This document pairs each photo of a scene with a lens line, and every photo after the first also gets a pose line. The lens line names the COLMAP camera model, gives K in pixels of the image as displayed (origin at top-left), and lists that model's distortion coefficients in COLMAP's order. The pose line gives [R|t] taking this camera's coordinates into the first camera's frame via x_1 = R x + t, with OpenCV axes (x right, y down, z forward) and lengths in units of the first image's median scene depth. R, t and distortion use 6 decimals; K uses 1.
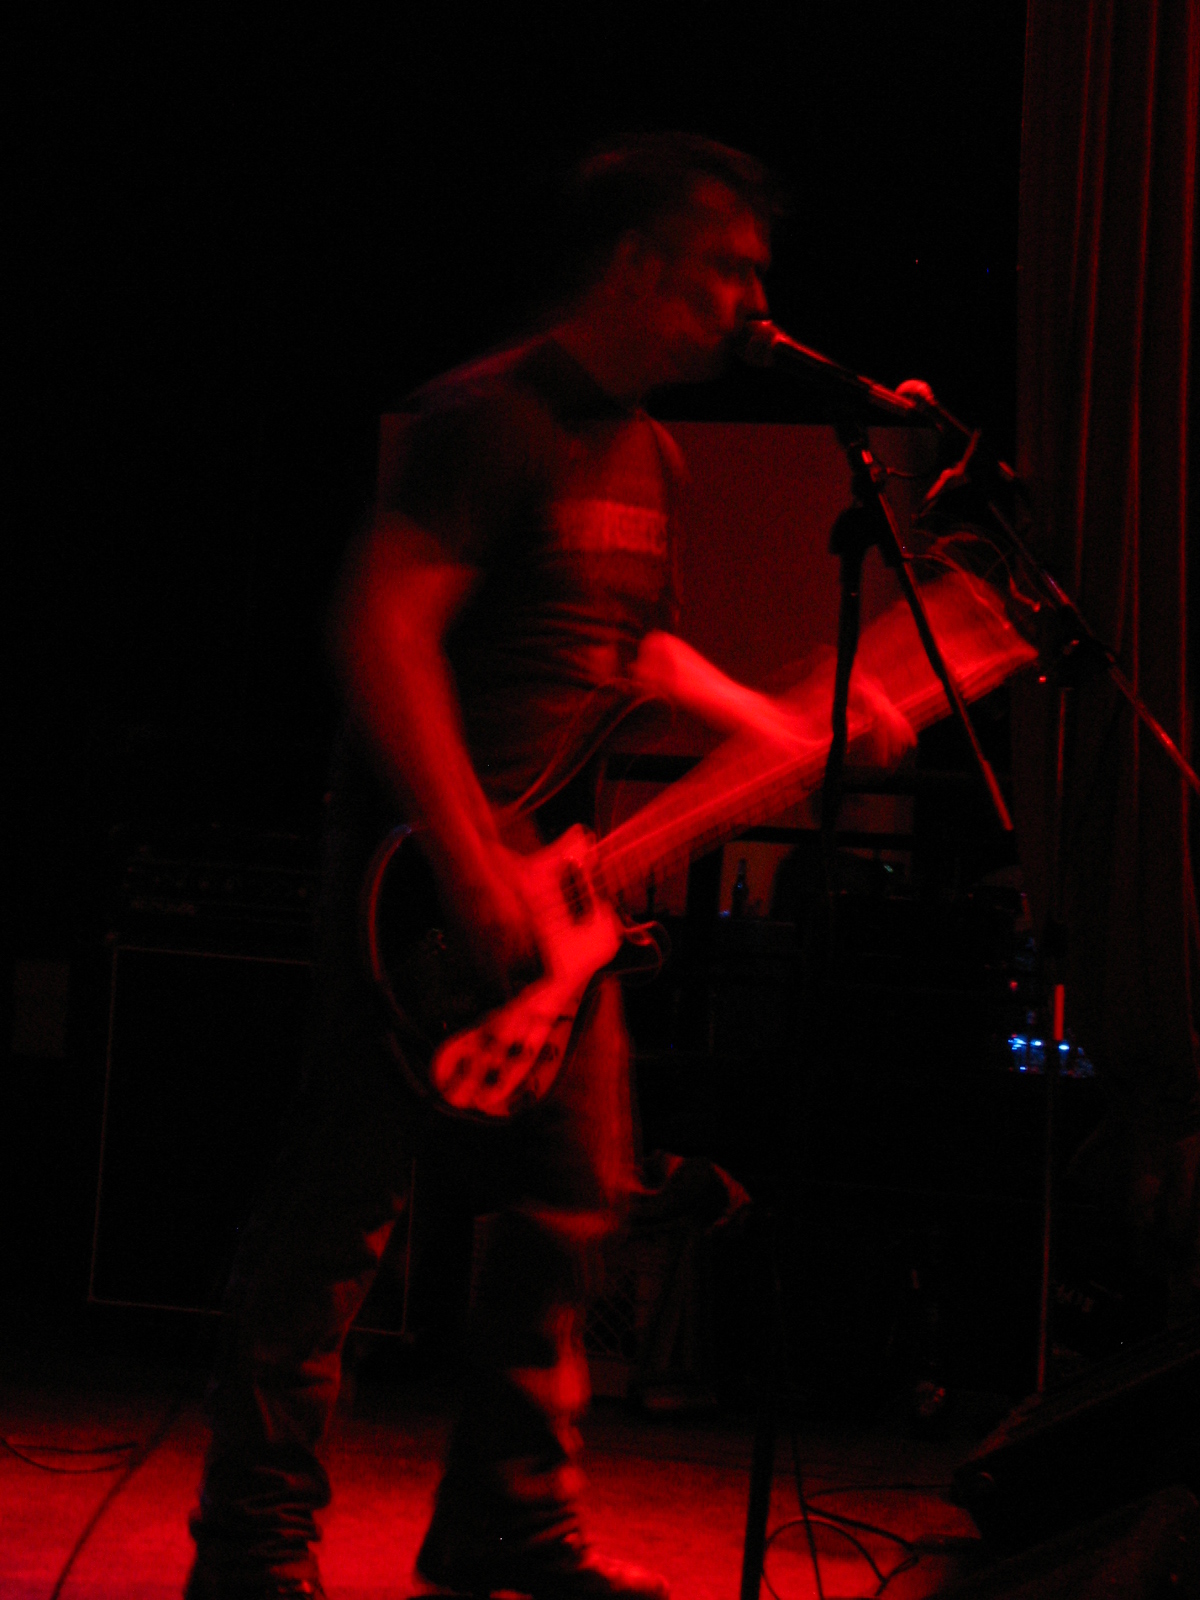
lens RADIAL K [[3572.9, 0, 600.7], [0, 3572.9, 781.4], [0, 0, 1]] dist [-0.015682, -0.068088]
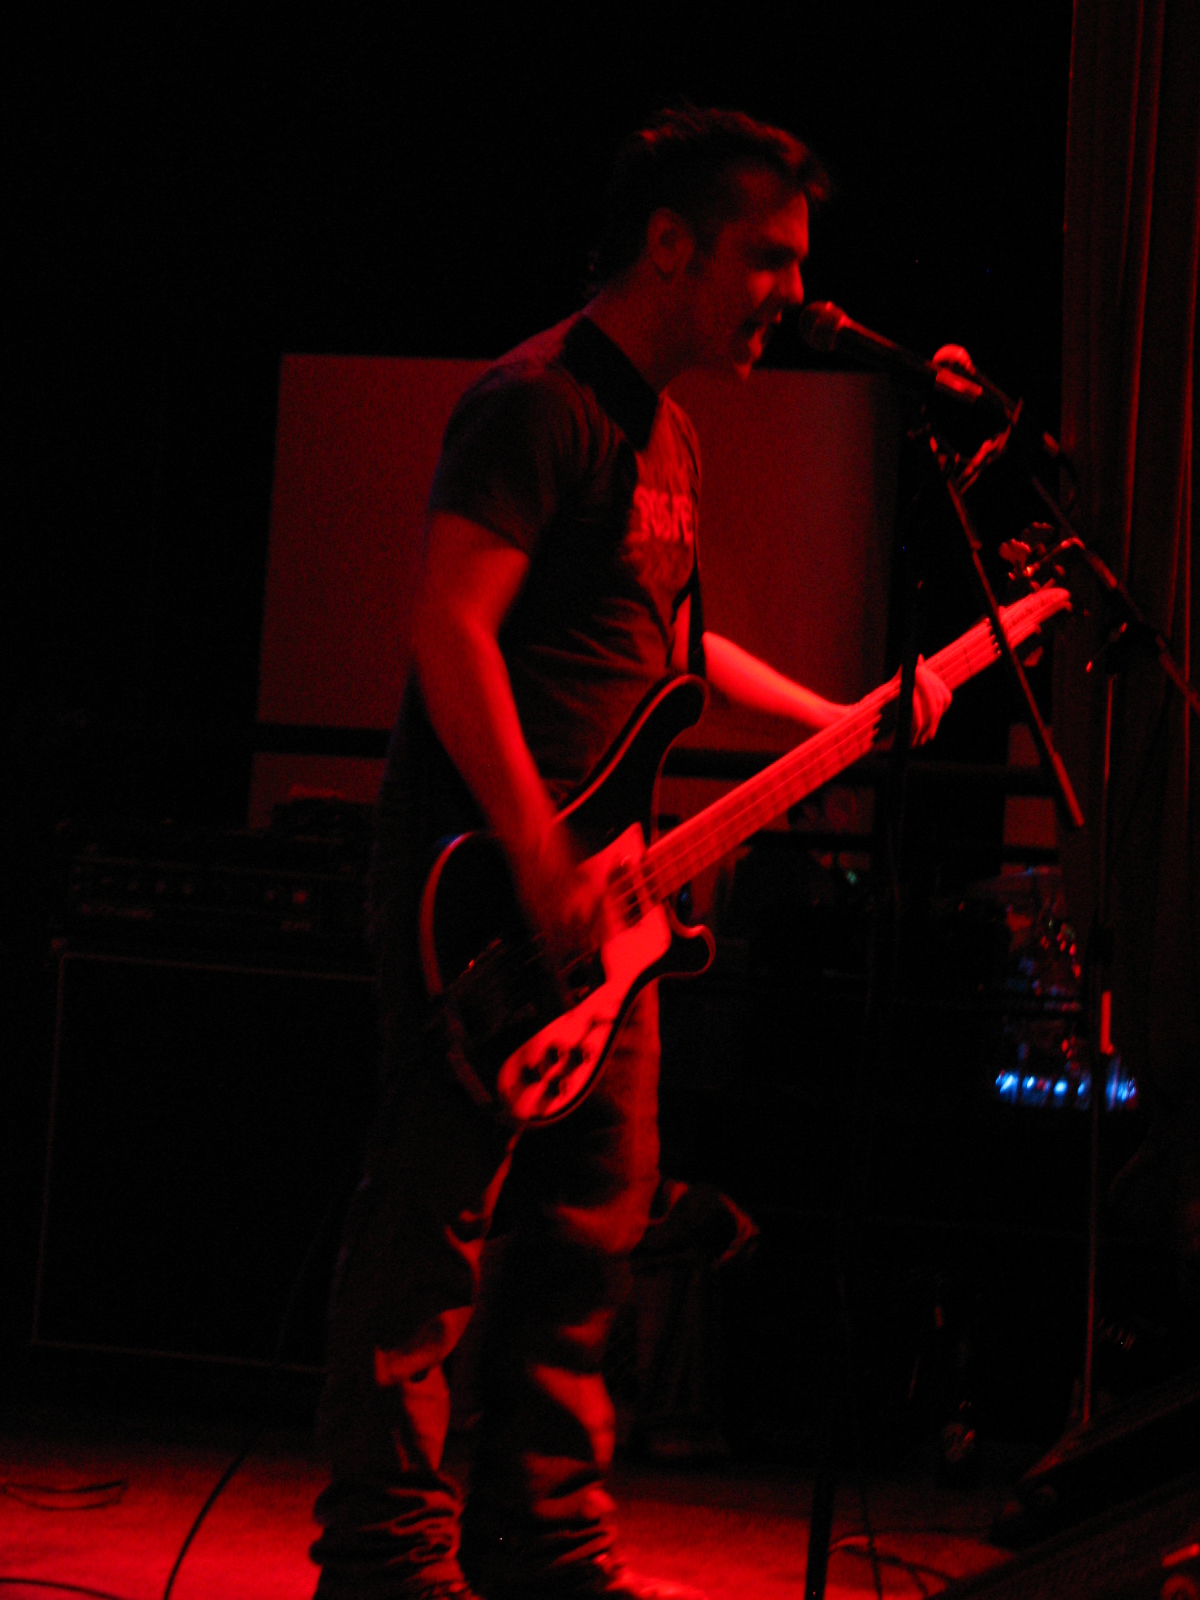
lens RADIAL K [[4452.8, 0, 599.5], [0, 4452.8, 800.9], [0, 0, 1]] dist [-0.046718, -0.461126]
pose [[0.999484, 0.001566, 0.032097, -0.042474], [-0.001780, 0.999976, 0.006644, -0.000948], [-0.032086, -0.006697, 0.999463, -0.163919]]
